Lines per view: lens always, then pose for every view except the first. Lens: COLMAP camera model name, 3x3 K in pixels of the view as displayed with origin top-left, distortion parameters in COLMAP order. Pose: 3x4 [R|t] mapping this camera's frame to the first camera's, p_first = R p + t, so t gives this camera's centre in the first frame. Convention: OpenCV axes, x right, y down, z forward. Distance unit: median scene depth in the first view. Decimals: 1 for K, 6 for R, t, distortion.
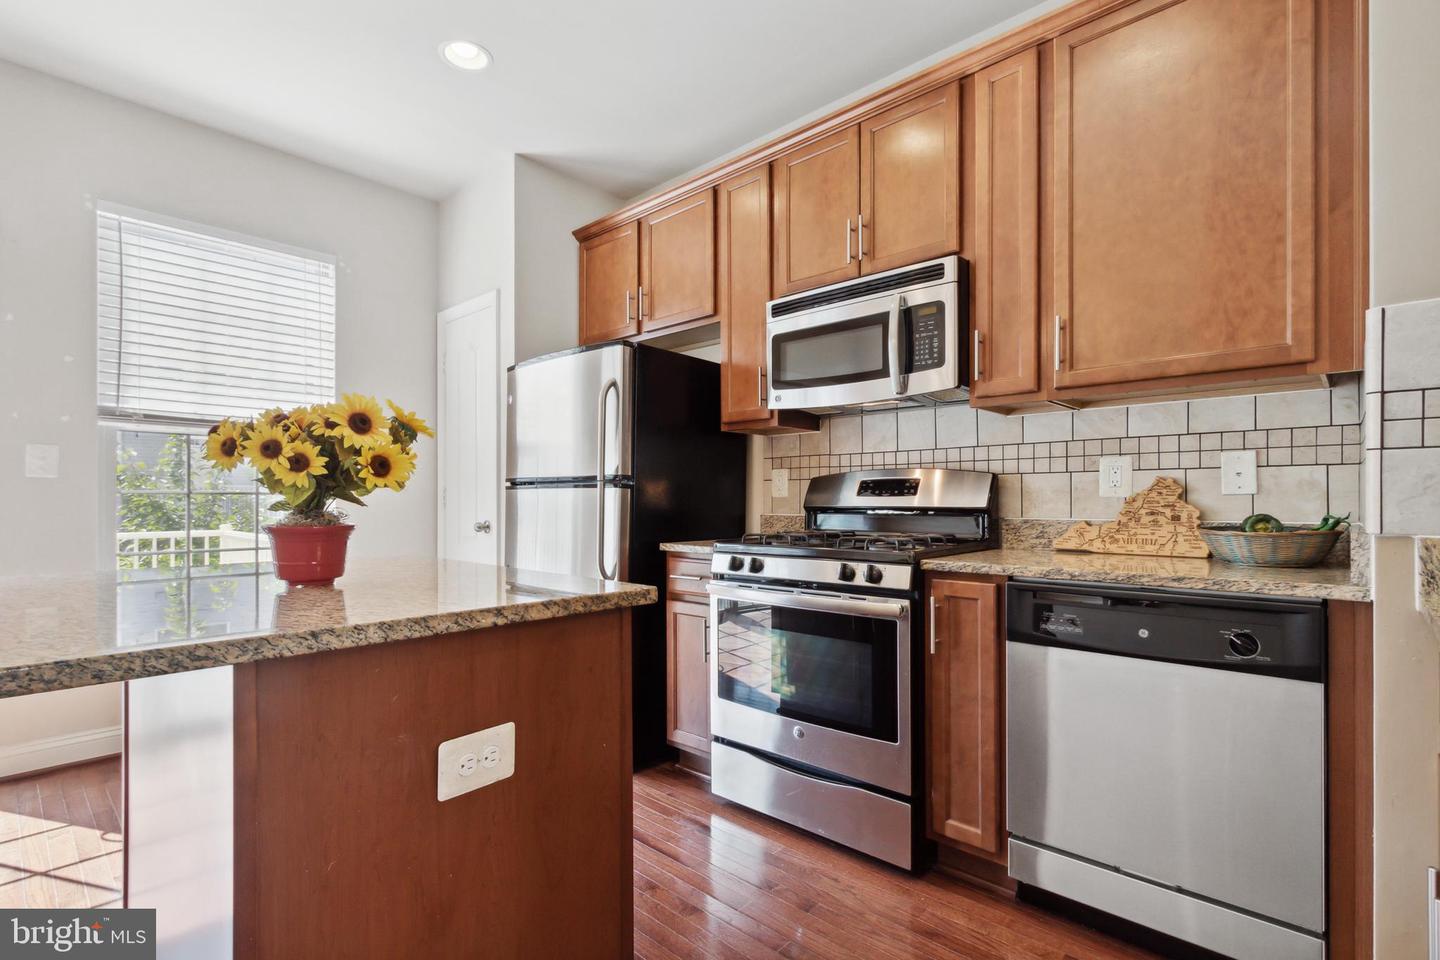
lens RADIAL K [[678.8, 0, 718.2], [0, 678.8, 495.7], [0, 0, 1]] dist [0.003376, -0.000002]
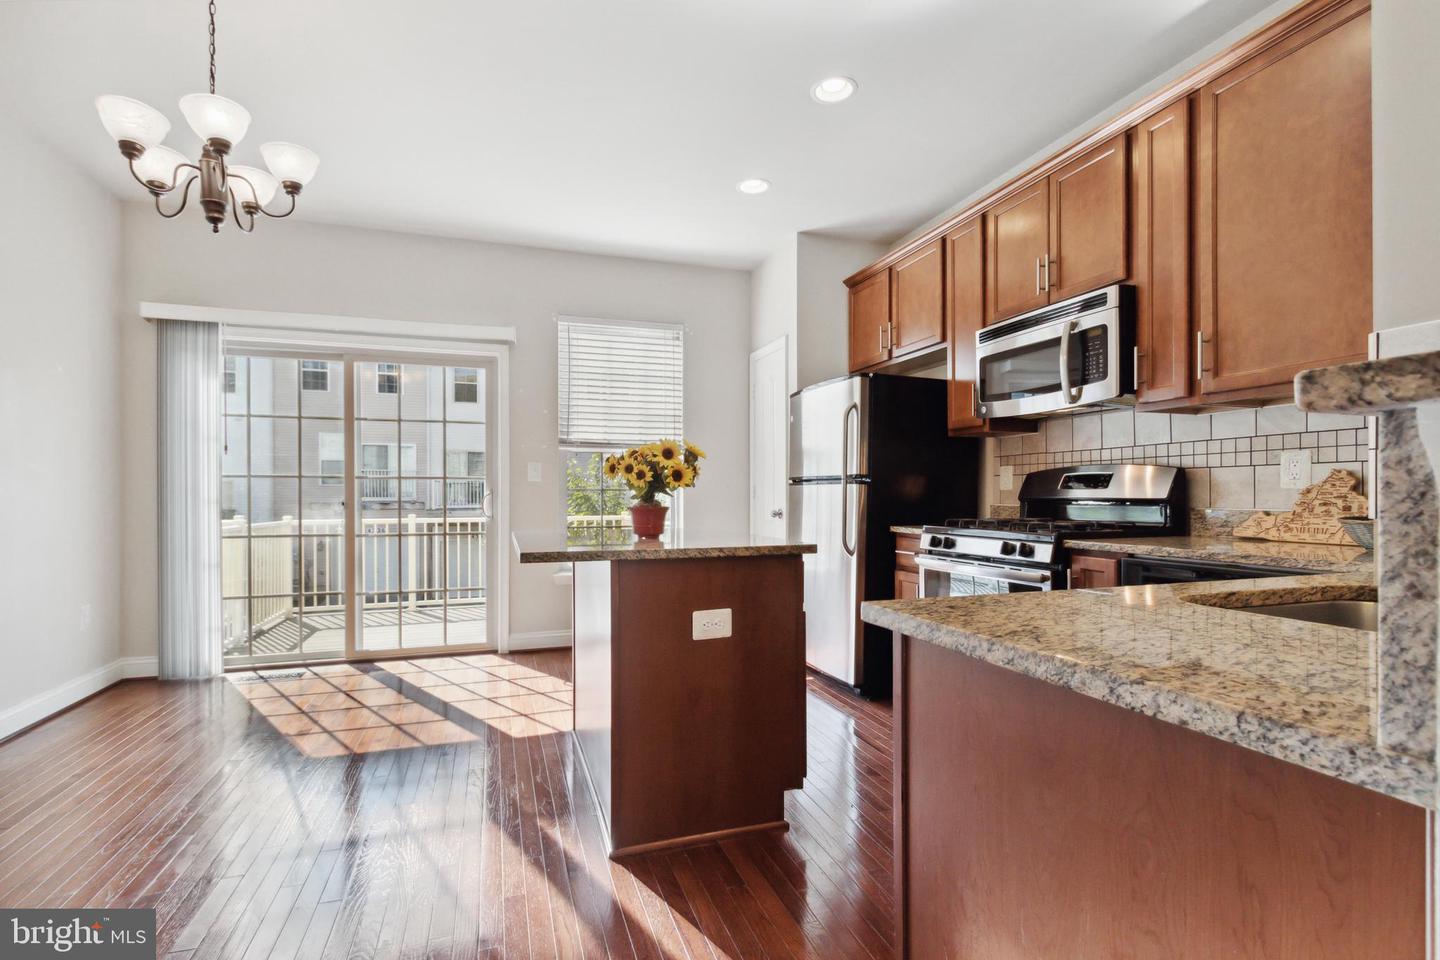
lens RADIAL K [[683.0, 0, 720.0], [0, 683.0, 480.0], [0, 0, 1]] dist [-0.001126, -0.000254]
pose [[0.878473, -0.012452, -0.477630, 0.291473], [0.006151, 0.999872, -0.014754, -0.001373], [0.477753, 0.010023, 0.878437, -0.349482]]
